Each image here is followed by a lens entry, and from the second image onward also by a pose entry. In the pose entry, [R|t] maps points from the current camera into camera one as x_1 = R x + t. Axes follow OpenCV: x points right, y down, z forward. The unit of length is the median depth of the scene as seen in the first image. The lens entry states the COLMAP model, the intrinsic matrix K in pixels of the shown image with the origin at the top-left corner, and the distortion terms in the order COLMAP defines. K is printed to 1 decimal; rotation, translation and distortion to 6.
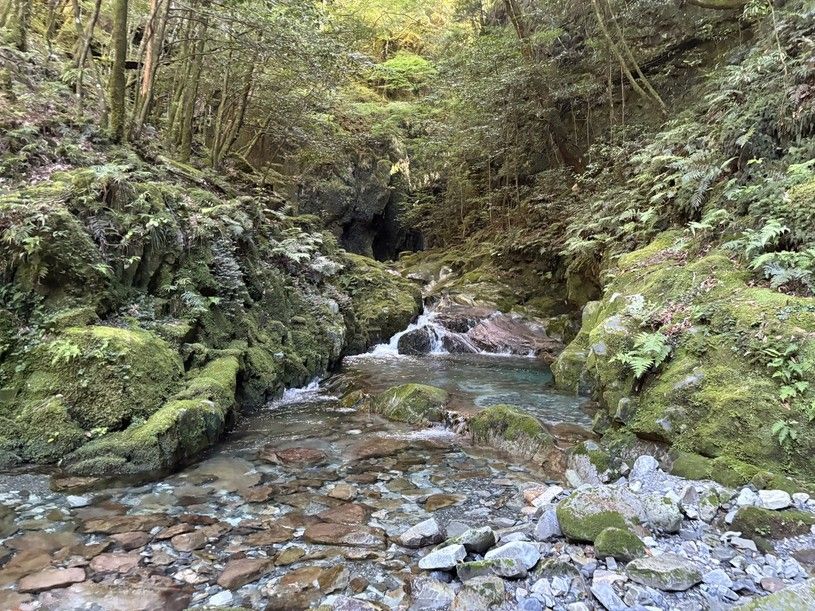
lens RADIAL K [[612.4, 0, 386.5], [0, 612.4, 303.2], [0, 0, 1]] dist [0.053604, -0.077421]
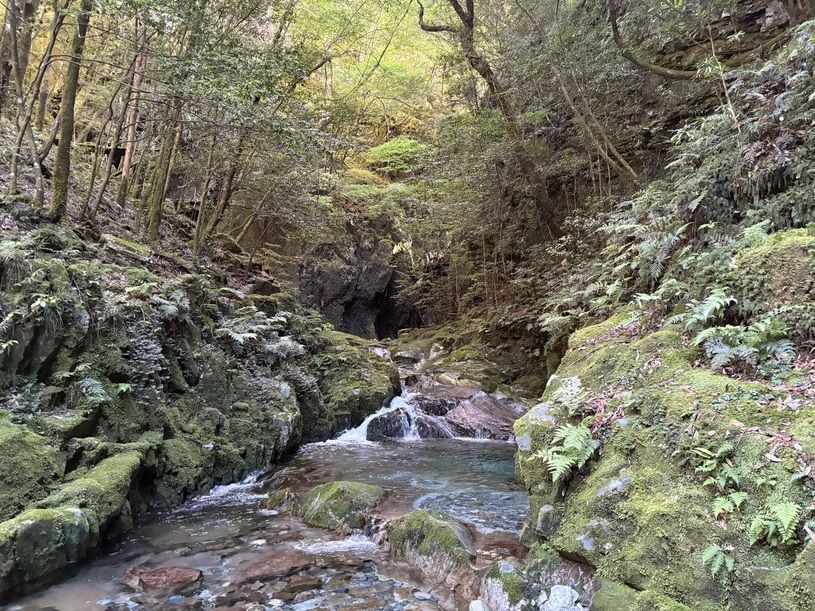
lens RADIAL K [[612.4, 0, 386.5], [0, 612.4, 303.2], [0, 0, 1]] dist [0.053604, -0.077421]
pose [[0.999613, -0.014518, -0.023719, 0.131933], [0.011403, 0.991895, -0.126549, -0.008315], [0.025364, 0.126229, 0.991677, 0.097630]]
